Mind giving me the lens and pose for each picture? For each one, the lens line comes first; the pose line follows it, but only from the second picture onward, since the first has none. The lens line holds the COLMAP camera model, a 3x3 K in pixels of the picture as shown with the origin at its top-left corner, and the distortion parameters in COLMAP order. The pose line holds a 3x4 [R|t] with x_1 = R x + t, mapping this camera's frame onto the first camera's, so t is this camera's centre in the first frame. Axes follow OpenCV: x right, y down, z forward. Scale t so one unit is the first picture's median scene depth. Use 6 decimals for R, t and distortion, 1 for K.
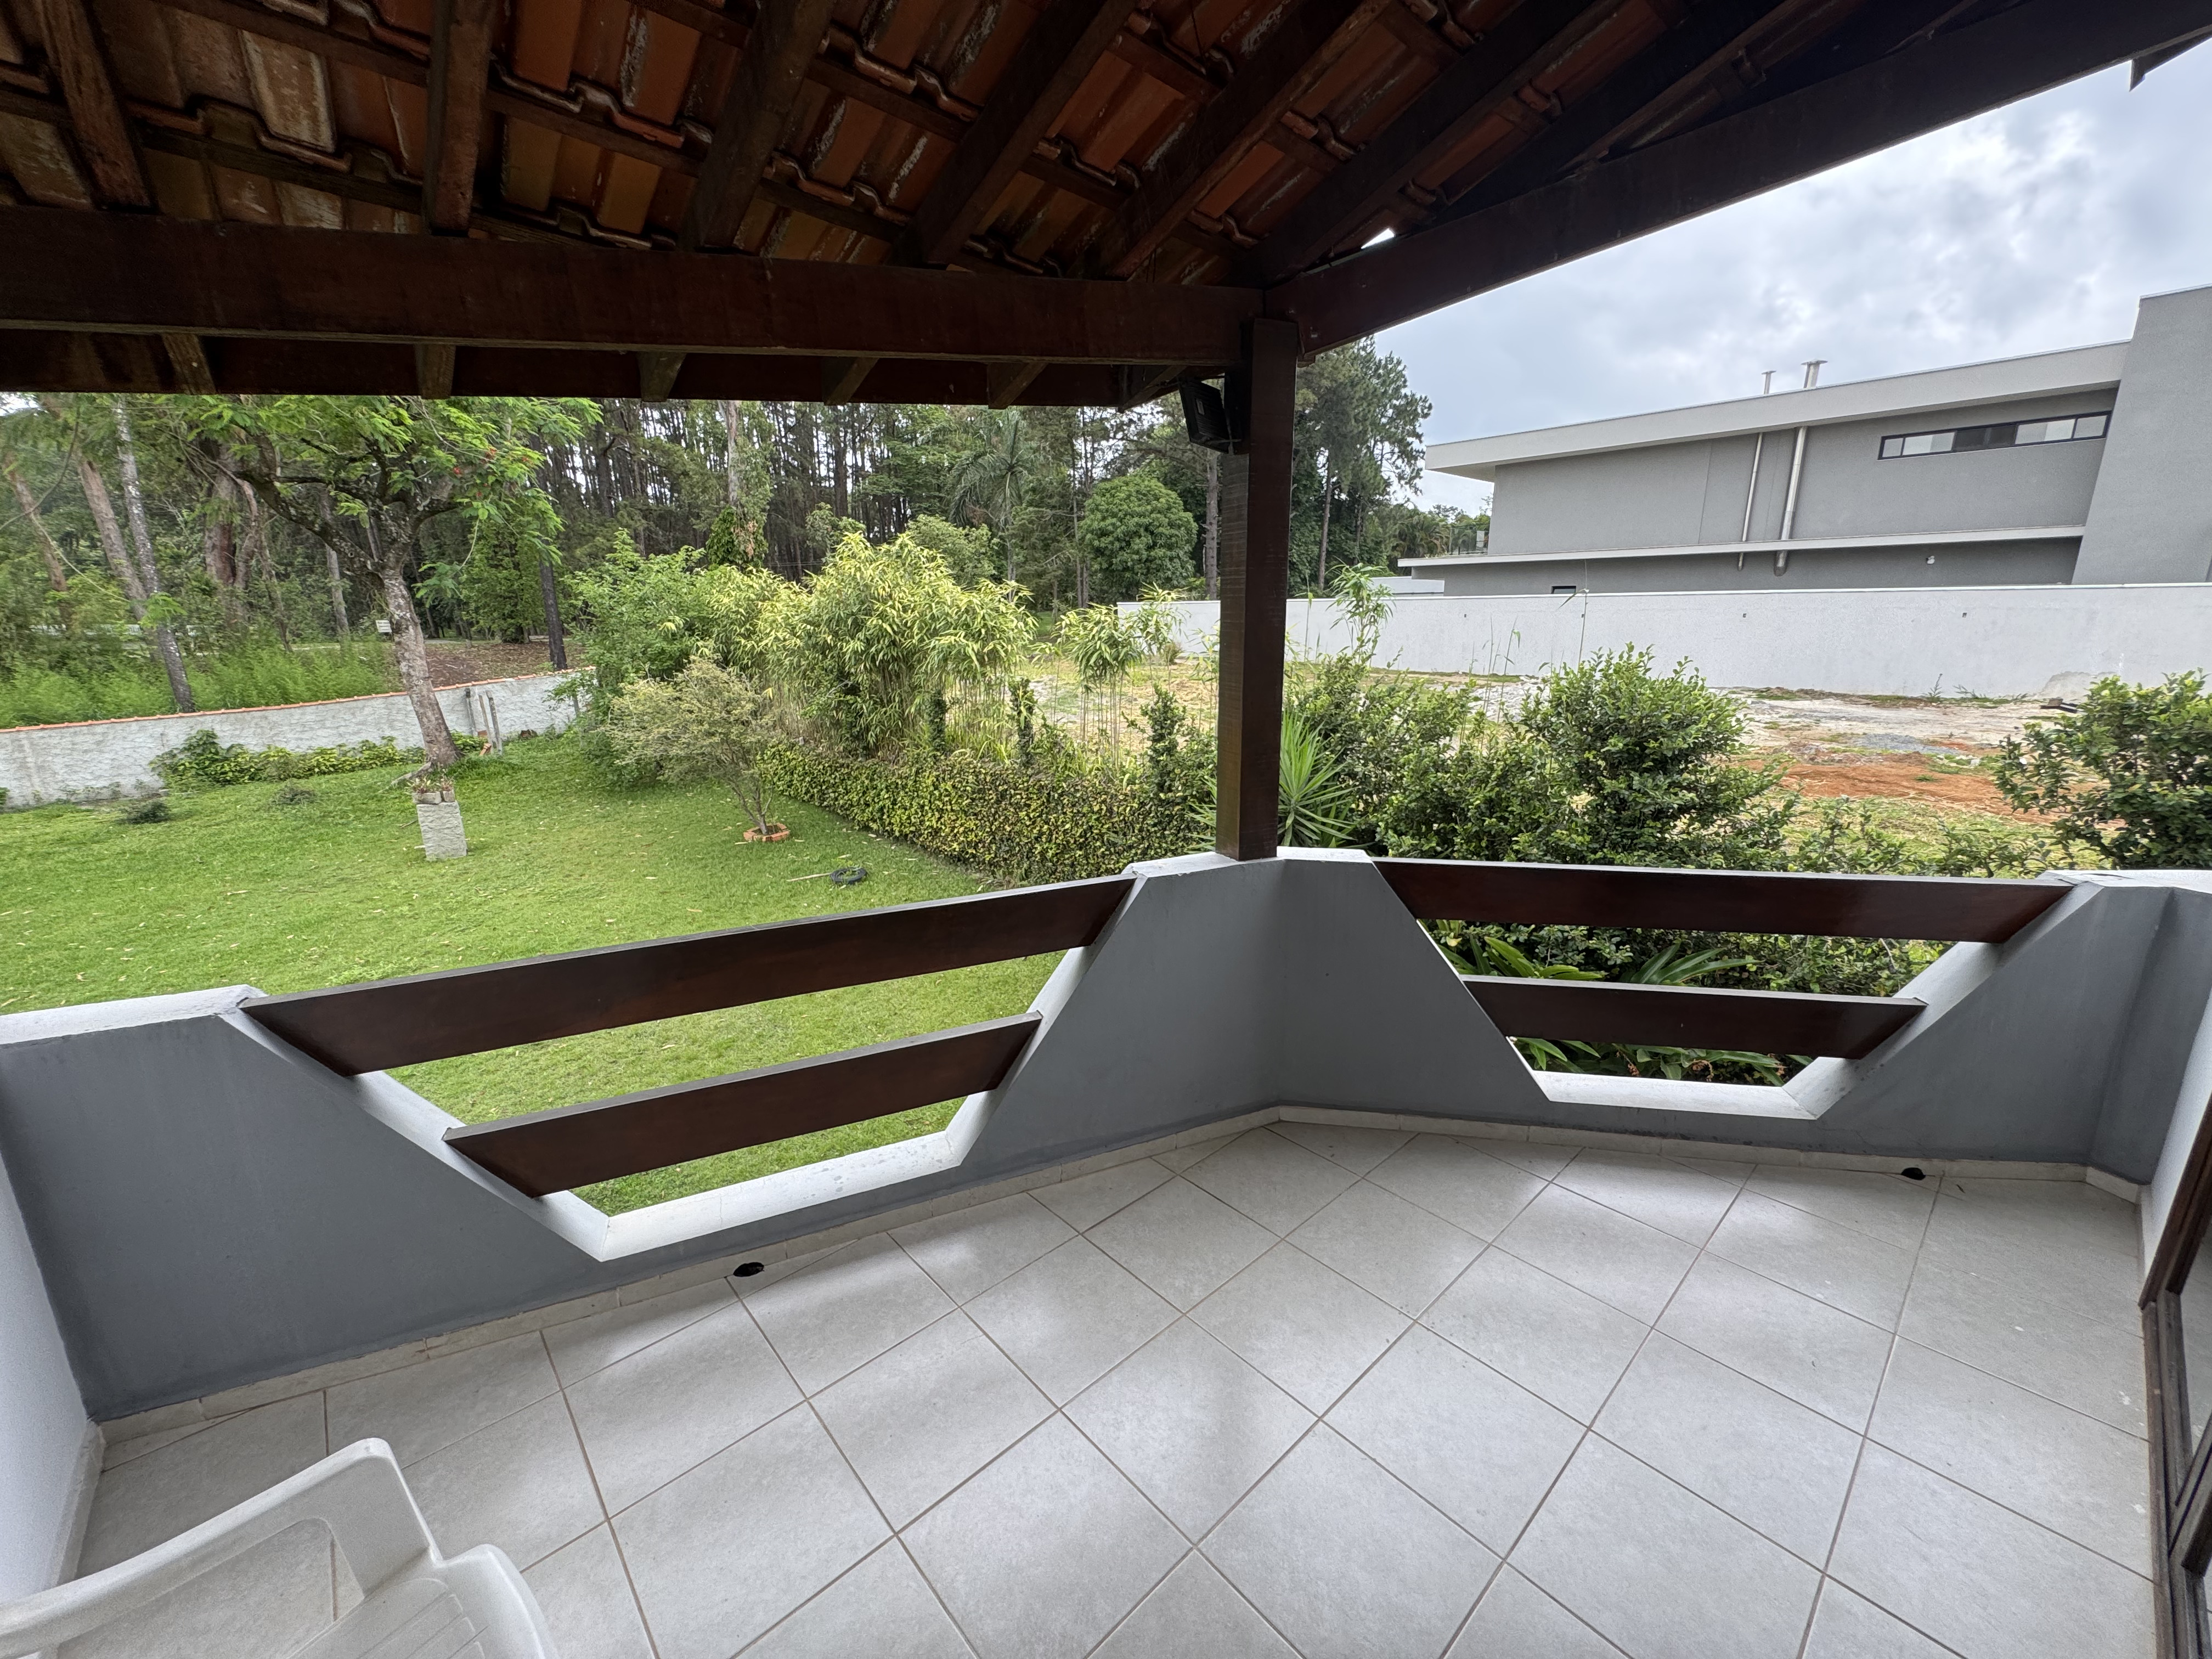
lens RADIAL K [[885.6, 0, 1097.3], [0, 885.6, 830.2], [0, 0, 1]] dist [-0.003129, 0.000186]
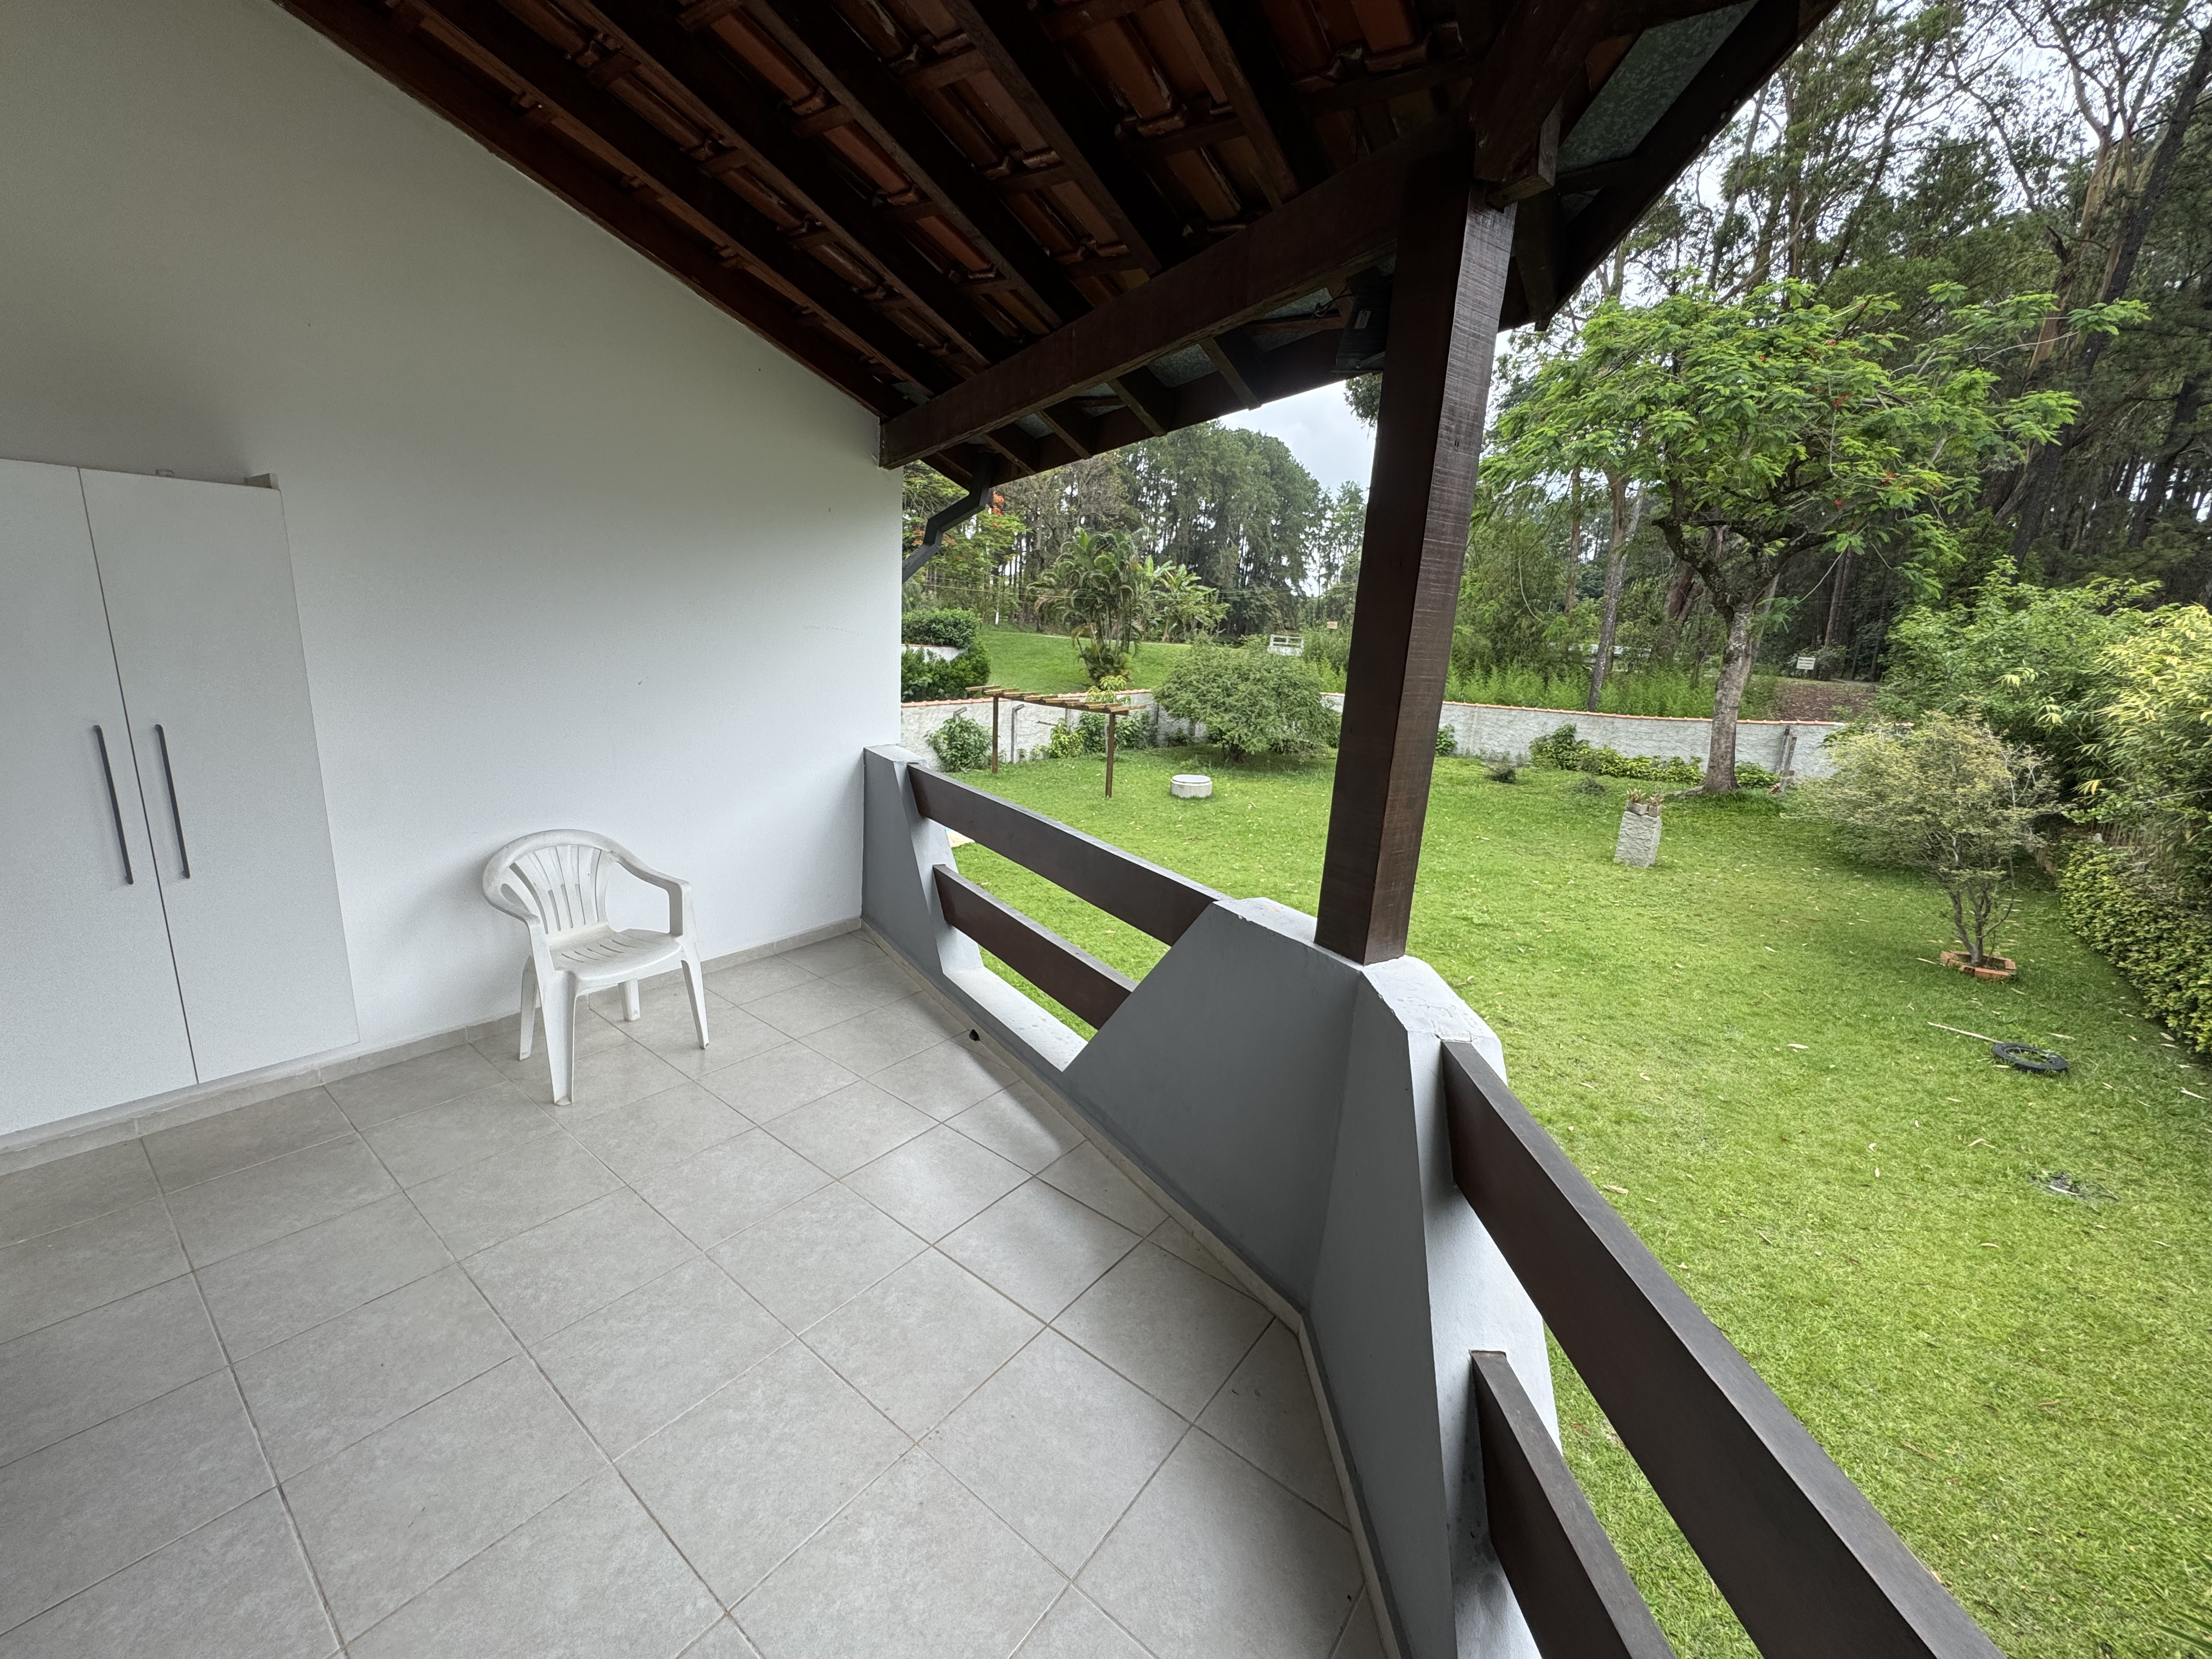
lens RADIAL K [[885.6, 0, 1113.4], [0, 885.6, 829.5], [0, 0, 1]] dist [-0.003129, 0.000186]
pose [[0.186626, 0.255253, -0.948692, 0.129182], [-0.298707, 0.934683, 0.192723, -0.023123], [0.935919, 0.247414, 0.250683, 0.104692]]
